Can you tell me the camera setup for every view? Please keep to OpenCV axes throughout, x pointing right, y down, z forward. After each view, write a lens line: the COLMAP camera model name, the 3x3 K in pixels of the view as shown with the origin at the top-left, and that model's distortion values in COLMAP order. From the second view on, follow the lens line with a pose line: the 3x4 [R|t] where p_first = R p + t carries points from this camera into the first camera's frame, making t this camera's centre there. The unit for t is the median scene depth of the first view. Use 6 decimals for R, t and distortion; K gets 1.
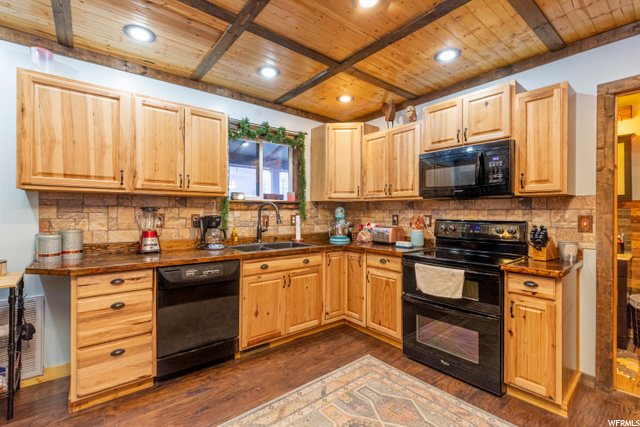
lens RADIAL K [[292.5, 0, 320.0], [0, 292.5, 213.5], [0, 0, 1]] dist [-0.002116, -0.000396]
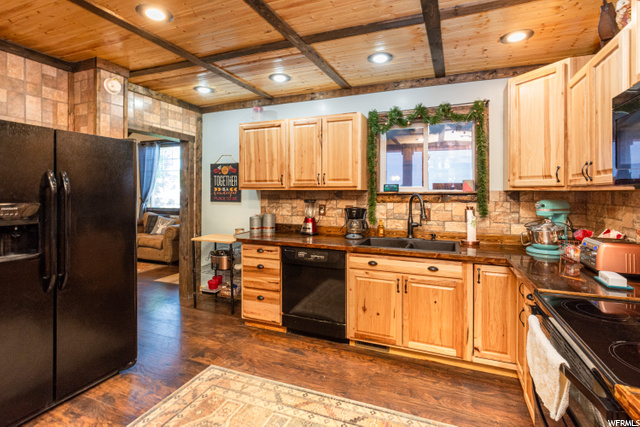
lens RADIAL K [[292.6, 0, 320.3], [0, 292.6, 194.2], [0, 0, 1]] dist [0.000224, -0.000116]
pose [[0.497971, 0.002356, -0.867191, 0.565258], [-0.007547, 0.999970, -0.001617, -0.043211], [0.867161, 0.007350, 0.497974, 0.376250]]
